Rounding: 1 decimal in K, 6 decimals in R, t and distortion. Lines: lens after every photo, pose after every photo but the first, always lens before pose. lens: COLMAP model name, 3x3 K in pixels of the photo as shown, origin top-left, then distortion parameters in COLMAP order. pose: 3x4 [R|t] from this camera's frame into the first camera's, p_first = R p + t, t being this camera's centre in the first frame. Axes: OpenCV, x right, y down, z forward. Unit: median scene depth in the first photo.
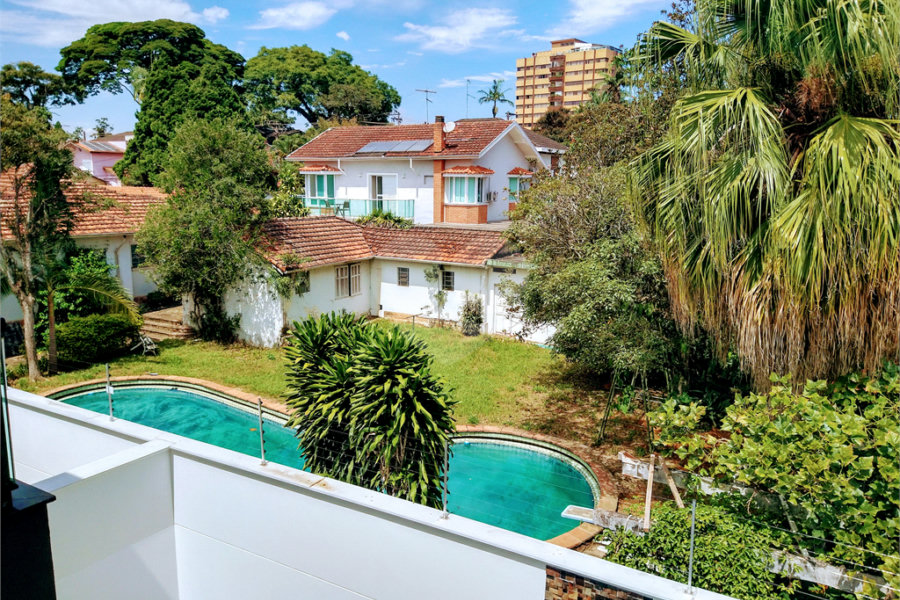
lens RADIAL K [[665.0, 0, 449.0], [0, 665.0, 299.7], [0, 0, 1]] dist [0.083306, -0.110392]
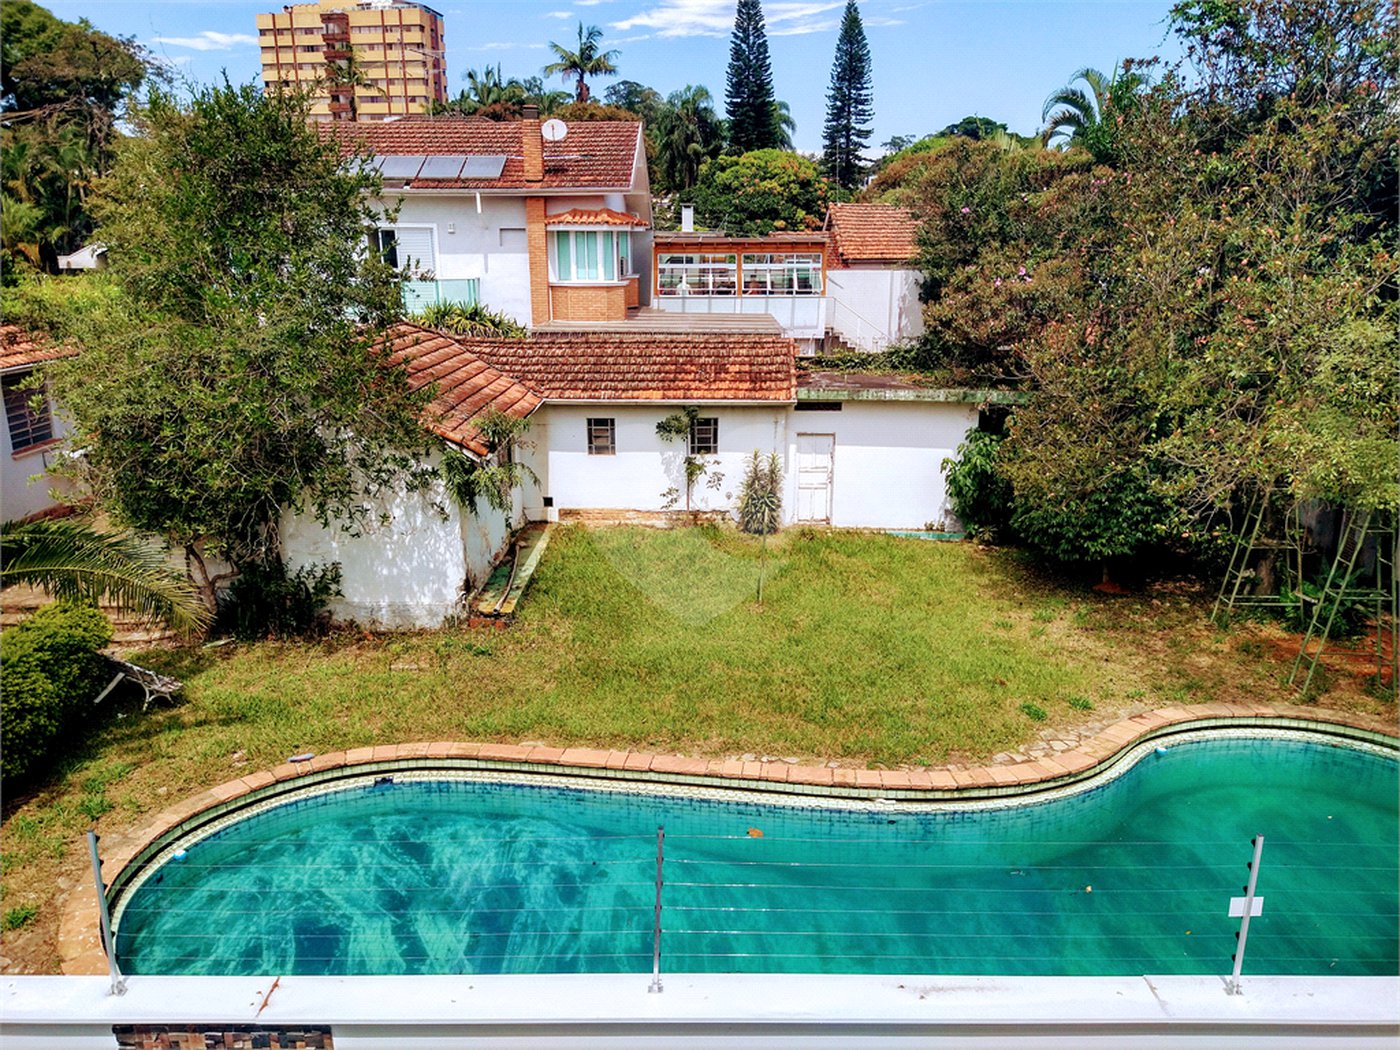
lens RADIAL K [[1056.1, 0, 699.7], [0, 1056.1, 506.4], [0, 0, 1]] dist [0.089256, -0.090674]
pose [[0.876061, -0.134325, 0.463114, -0.389028], [0.100328, 0.990175, 0.097410, -0.053627], [-0.471648, -0.038874, 0.880930, 0.272861]]
